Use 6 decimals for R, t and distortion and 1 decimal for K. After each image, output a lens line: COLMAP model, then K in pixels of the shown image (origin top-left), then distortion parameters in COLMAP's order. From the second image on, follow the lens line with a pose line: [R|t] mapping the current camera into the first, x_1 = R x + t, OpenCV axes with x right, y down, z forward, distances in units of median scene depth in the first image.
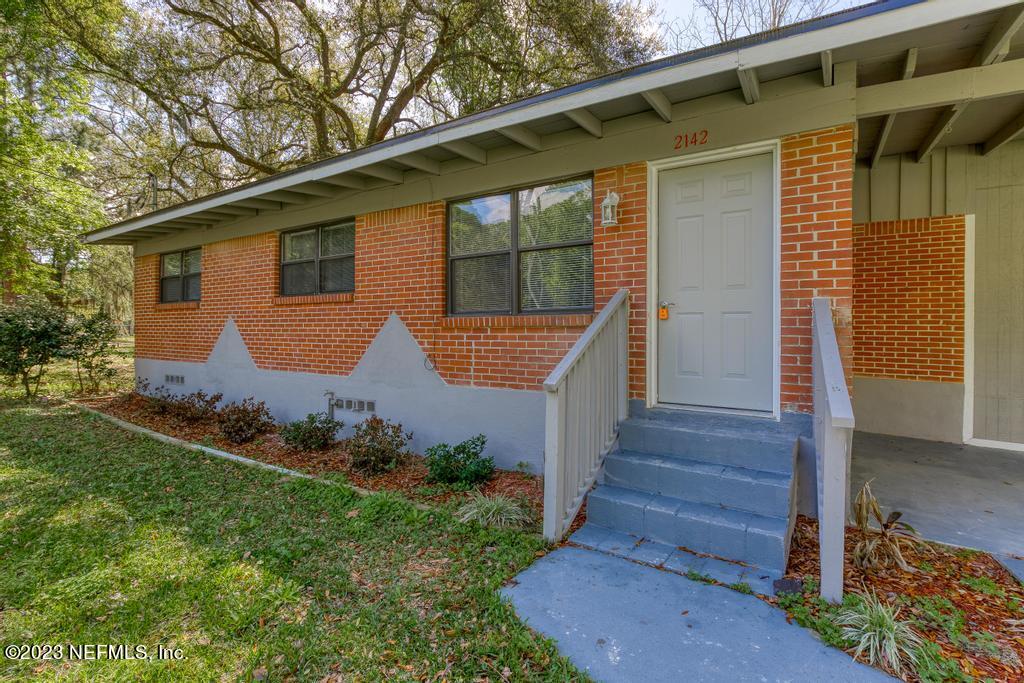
lens RADIAL K [[487.0, 0, 507.3], [0, 487.0, 329.3], [0, 0, 1]] dist [-0.002860, -0.000175]
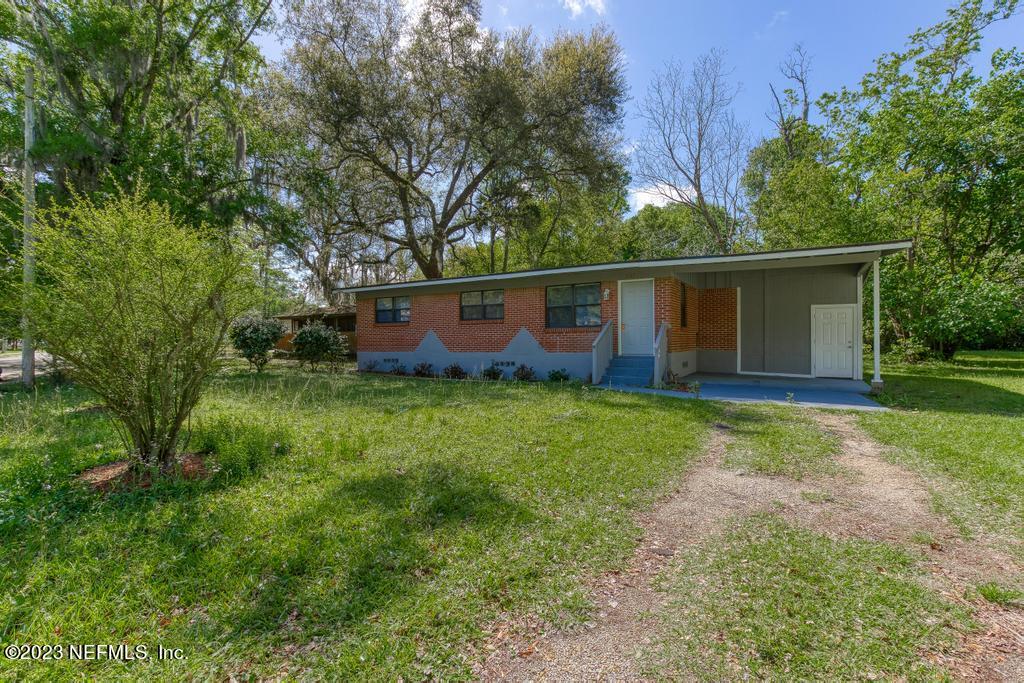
lens RADIAL K [[479.4, 0, 513.9], [0, 479.4, 334.8], [0, 0, 1]] dist [0.009938, -0.000392]
pose [[0.998661, -0.013422, 0.049953, -0.462297], [0.013729, 0.999889, -0.005792, 0.024341], [-0.049870, 0.006470, 0.998735, -1.756668]]
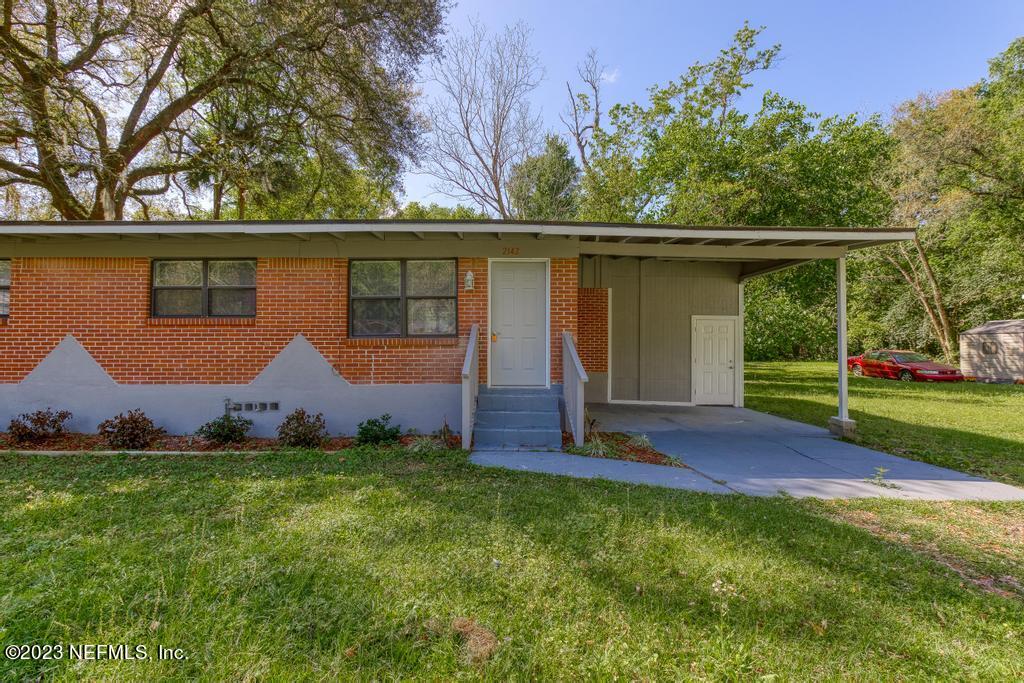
lens RADIAL K [[475.9, 0, 512.0], [0, 475.9, 341.5], [0, 0, 1]] dist [-0.010414, -0.000022]
pose [[0.837465, 0.001704, 0.546488, -0.511759], [0.001760, 0.999982, -0.005817, -0.006910], [-0.546488, 0.005833, 0.837447, -0.471807]]
